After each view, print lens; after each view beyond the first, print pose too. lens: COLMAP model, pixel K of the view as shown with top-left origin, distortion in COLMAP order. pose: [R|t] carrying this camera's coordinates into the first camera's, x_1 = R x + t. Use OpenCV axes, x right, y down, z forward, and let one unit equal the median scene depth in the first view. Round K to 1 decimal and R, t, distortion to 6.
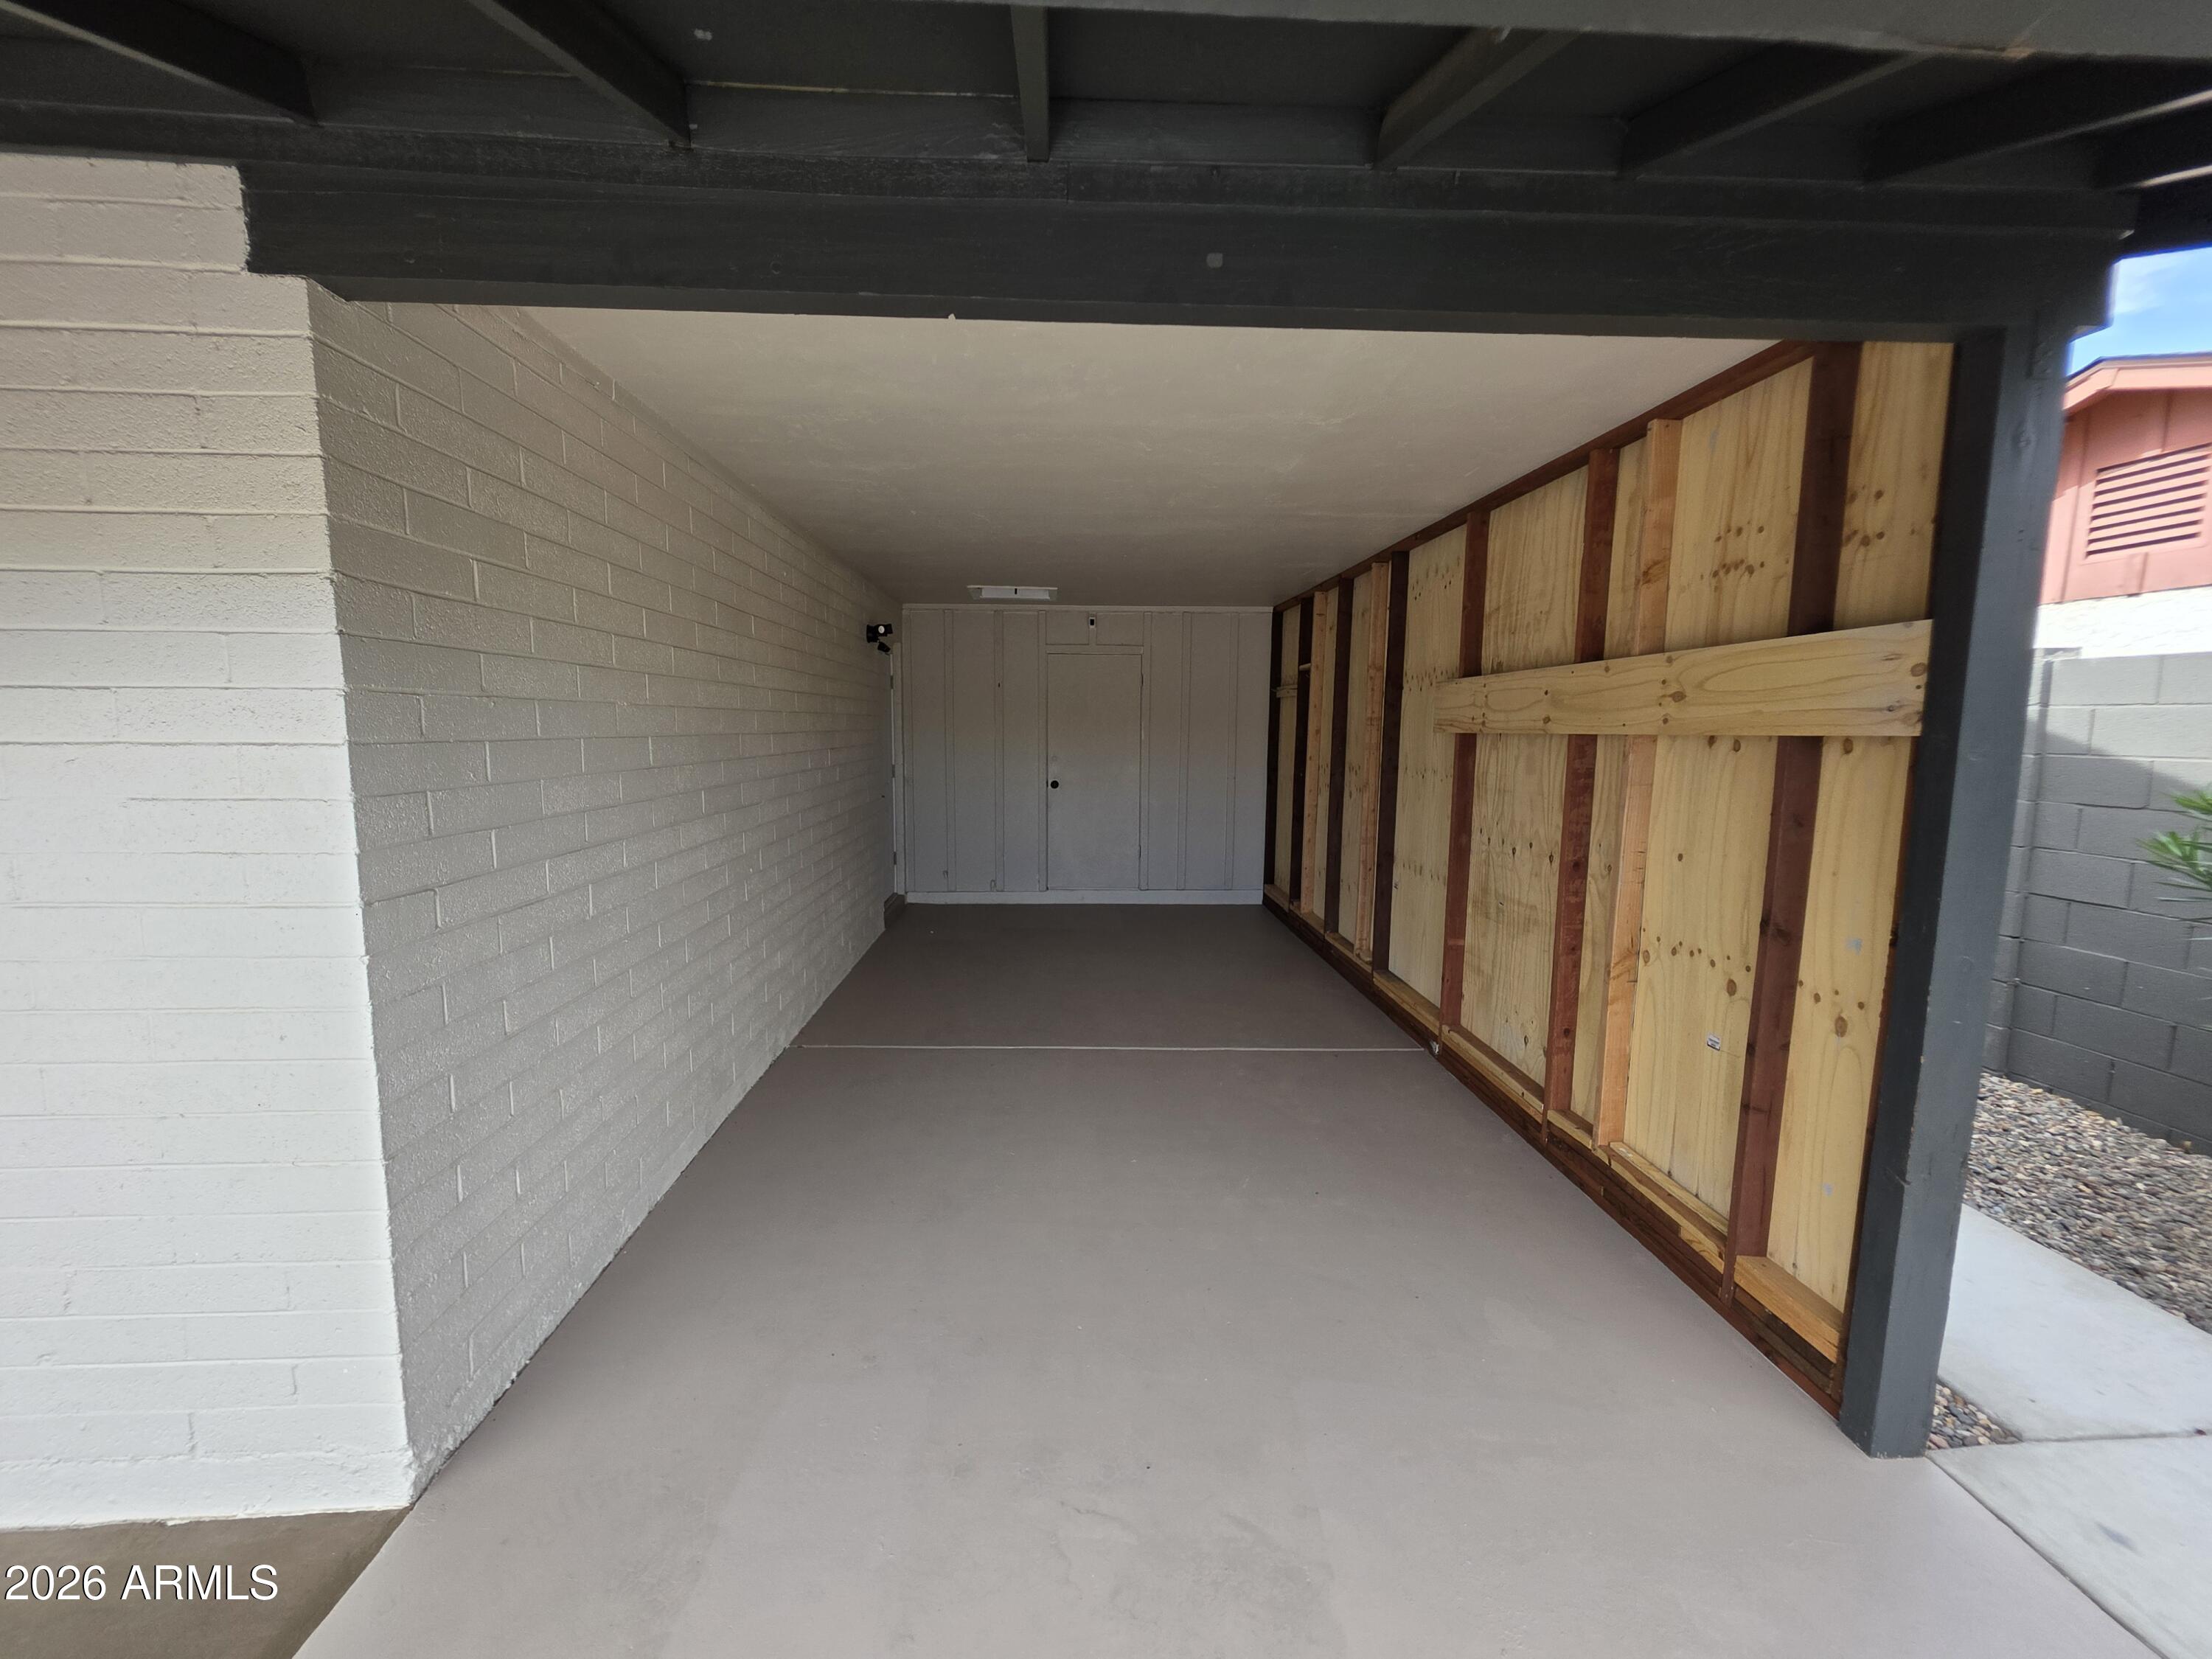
lens RADIAL K [[902.9, 0, 1083.8], [0, 902.9, 822.7], [0, 0, 1]] dist [0.000714, 0.000093]
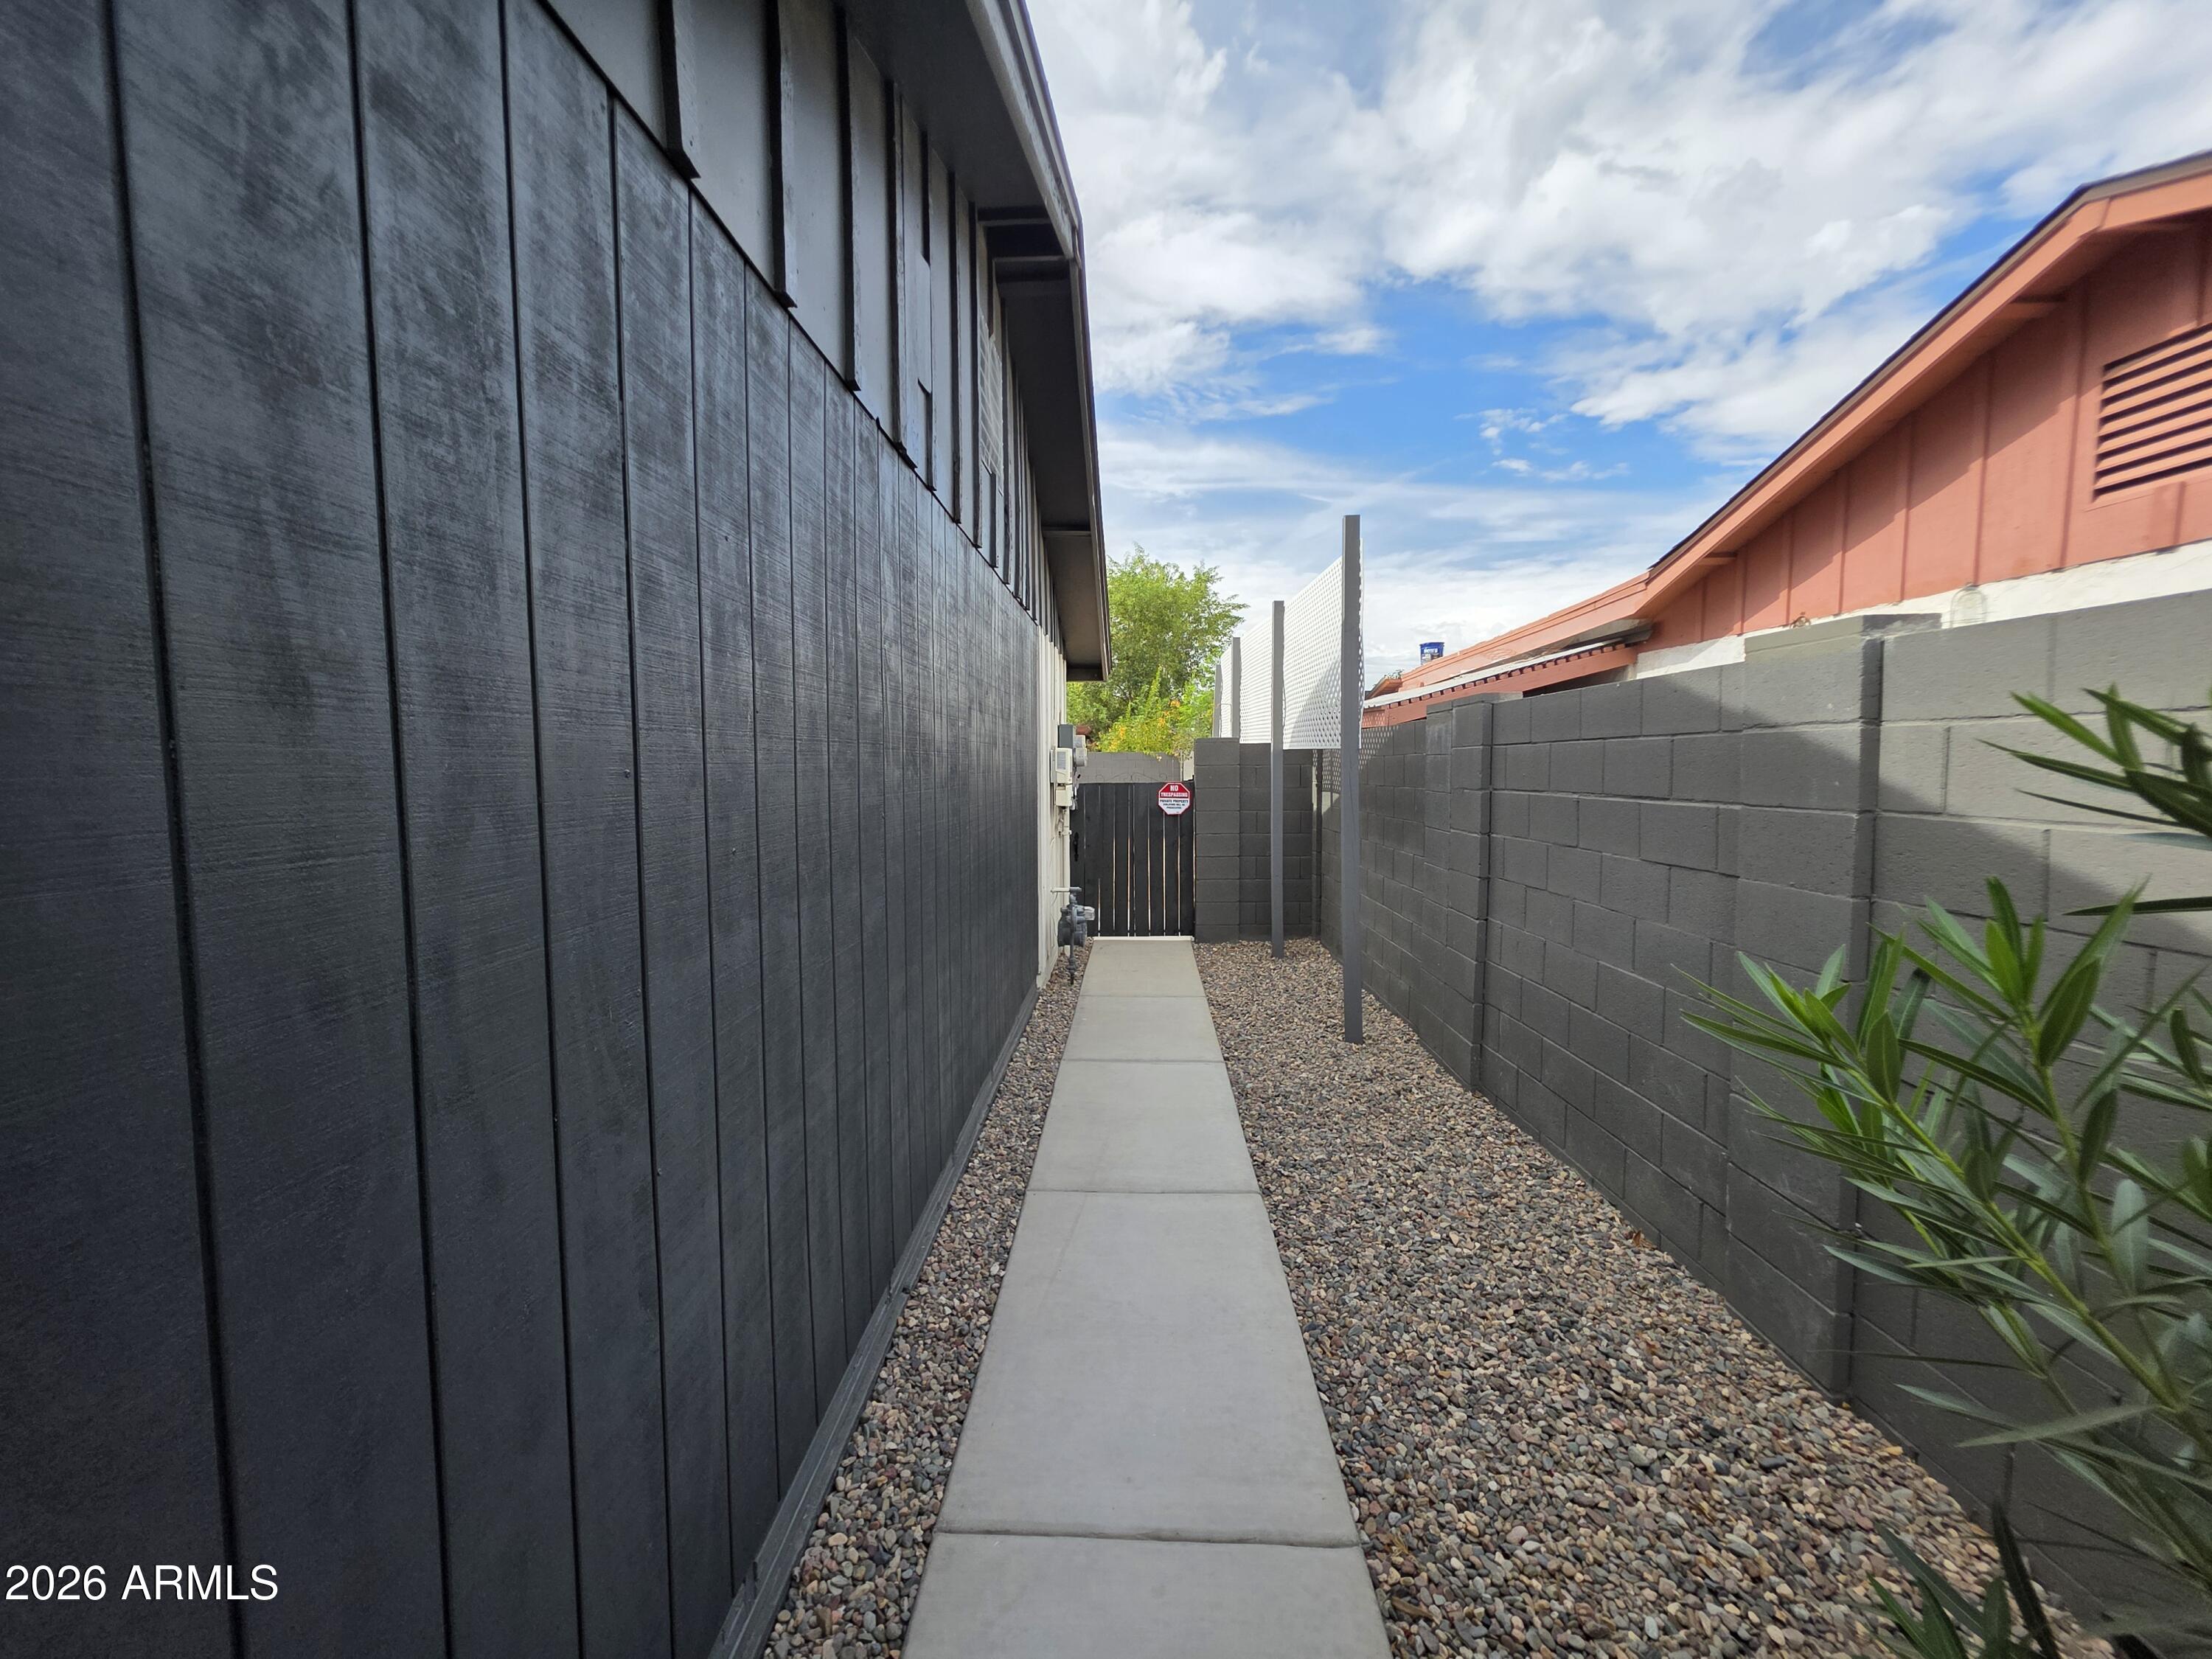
lens RADIAL K [[876.2, 0, 1100.9], [0, 876.2, 824.2], [0, 0, 1]] dist [0.002473, -0.000257]
pose [[0.995220, -0.008854, -0.097260, 0.469284], [0.005319, 0.999318, -0.036542, -0.037374], [0.097517, 0.035850, 0.994588, 0.312926]]
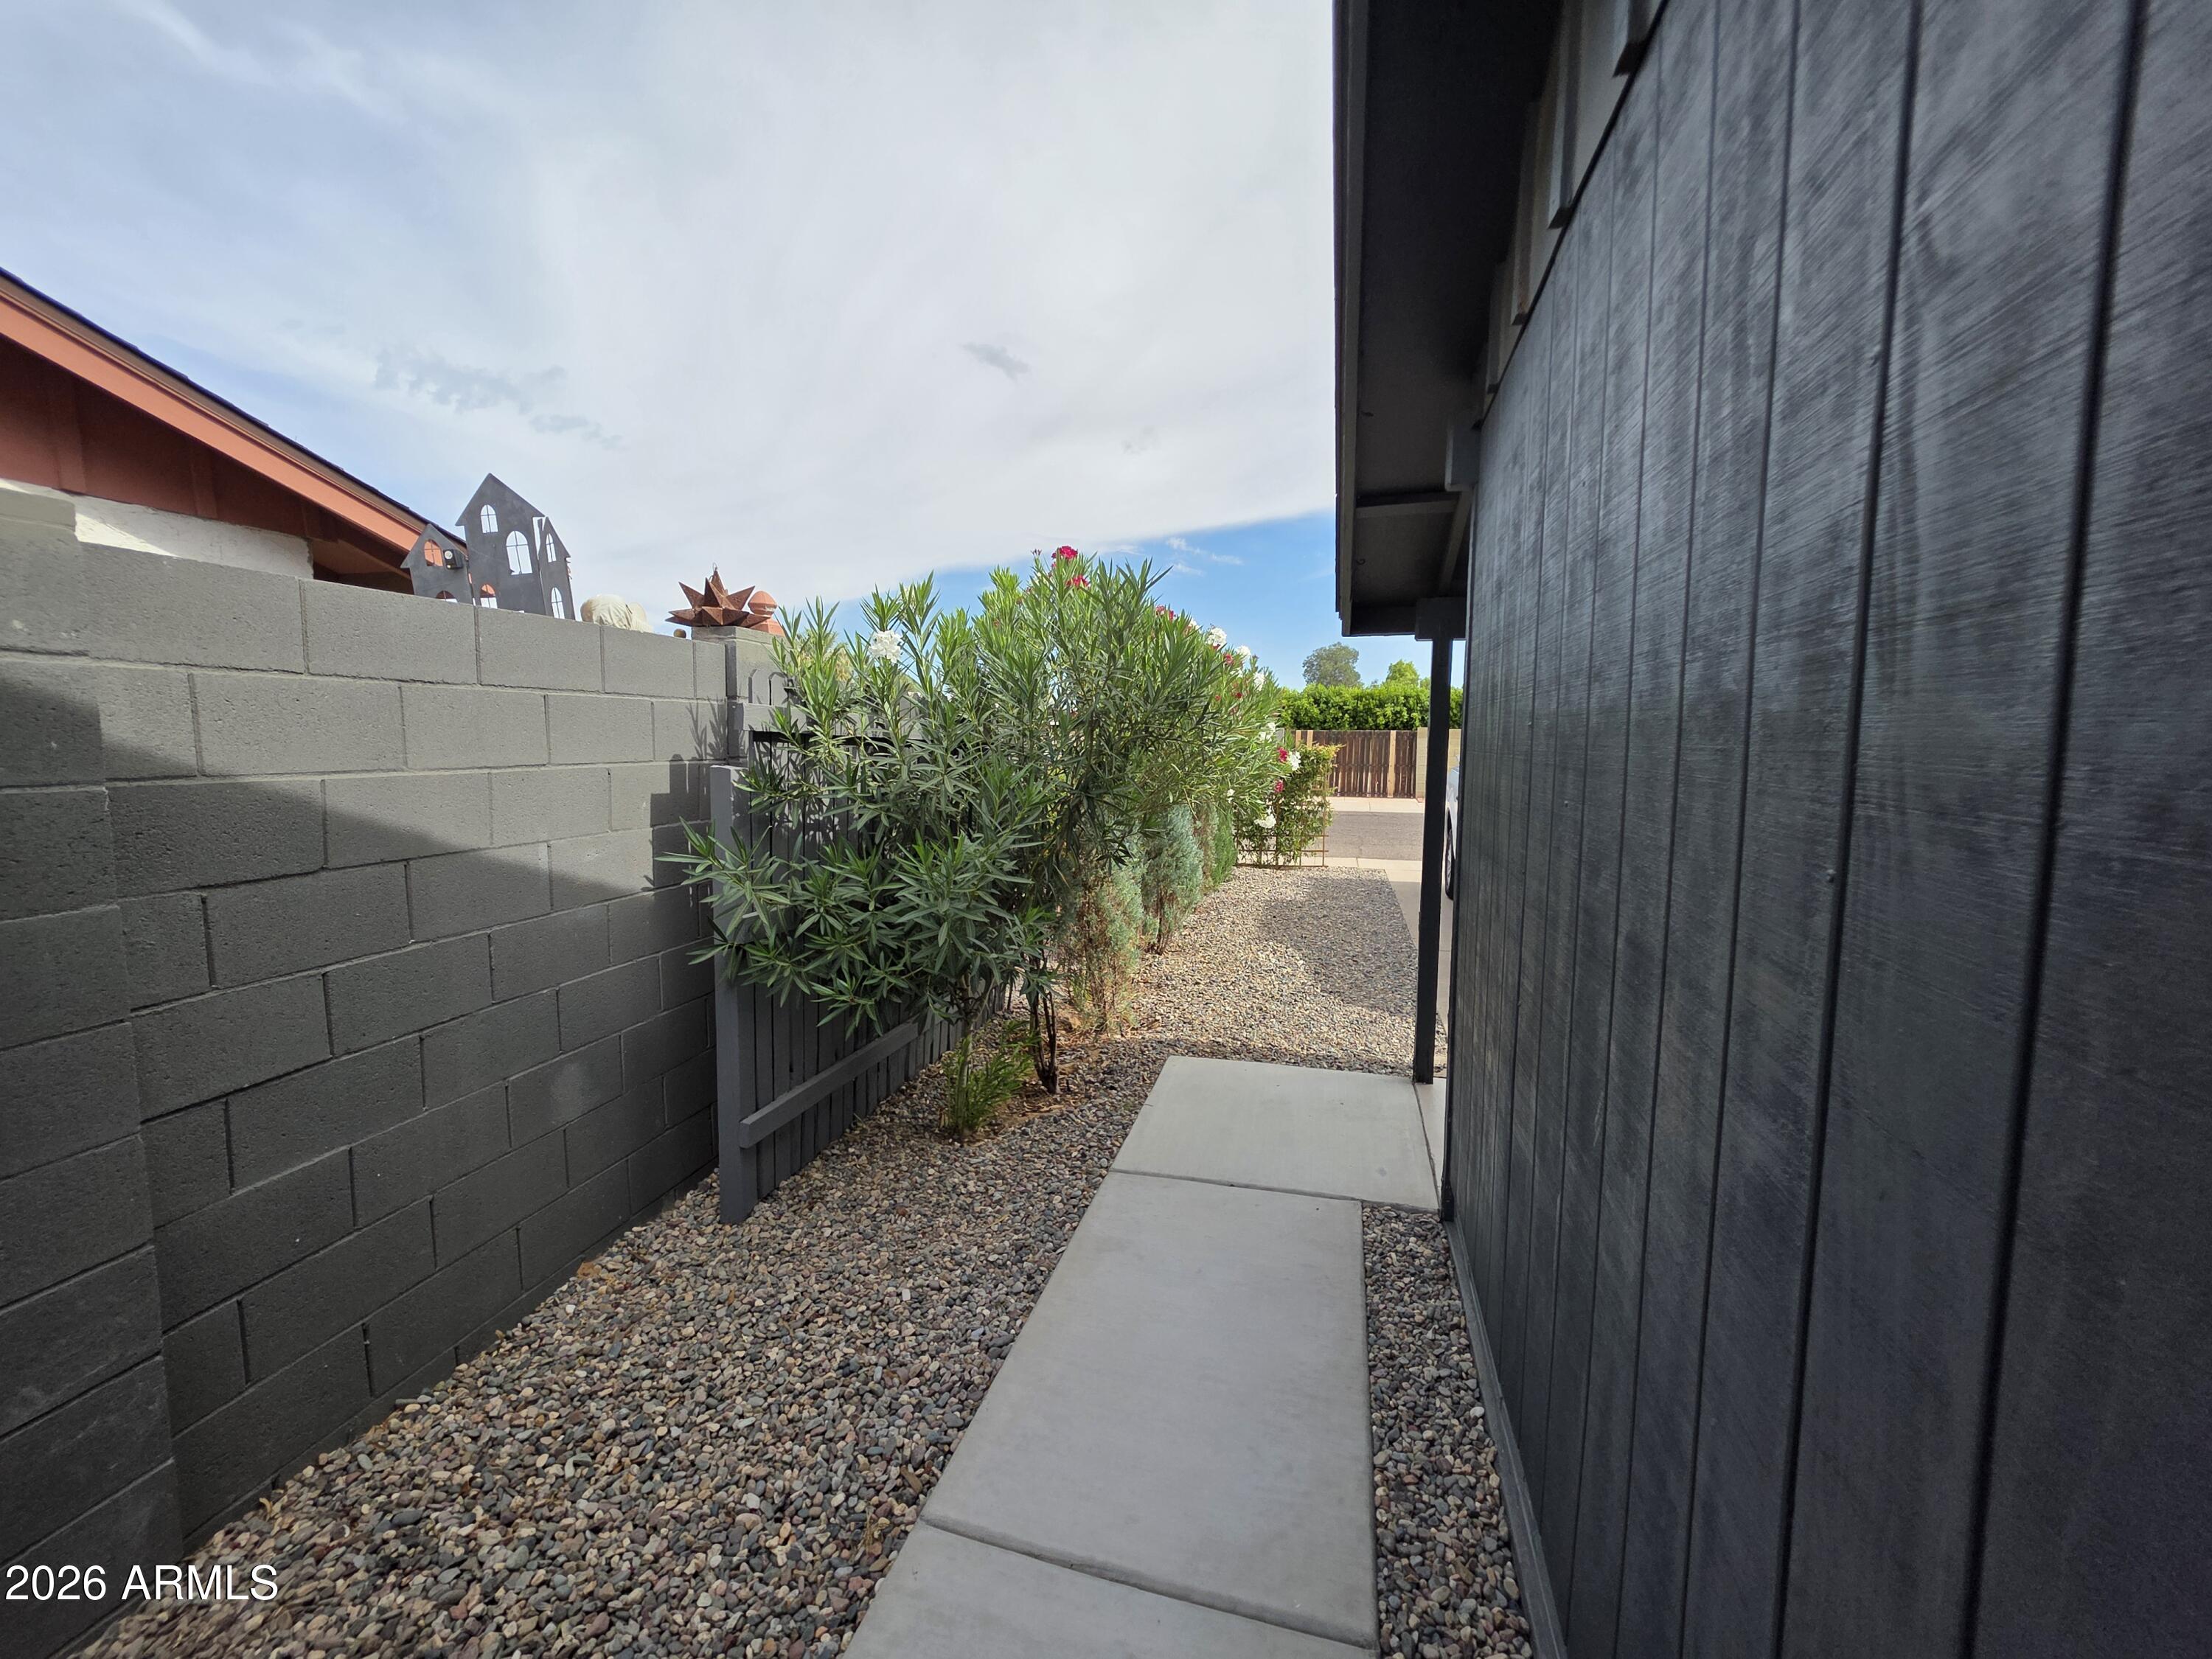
lens RADIAL K [[902.9, 0, 1083.8], [0, 902.9, 822.7], [0, 0, 1]] dist [0.000714, 0.000093]
pose [[-0.934871, -0.049961, 0.351455, 0.374083], [0.022777, 0.979564, 0.199838, -0.091768], [-0.354257, 0.194828, -0.914628, 0.869556]]
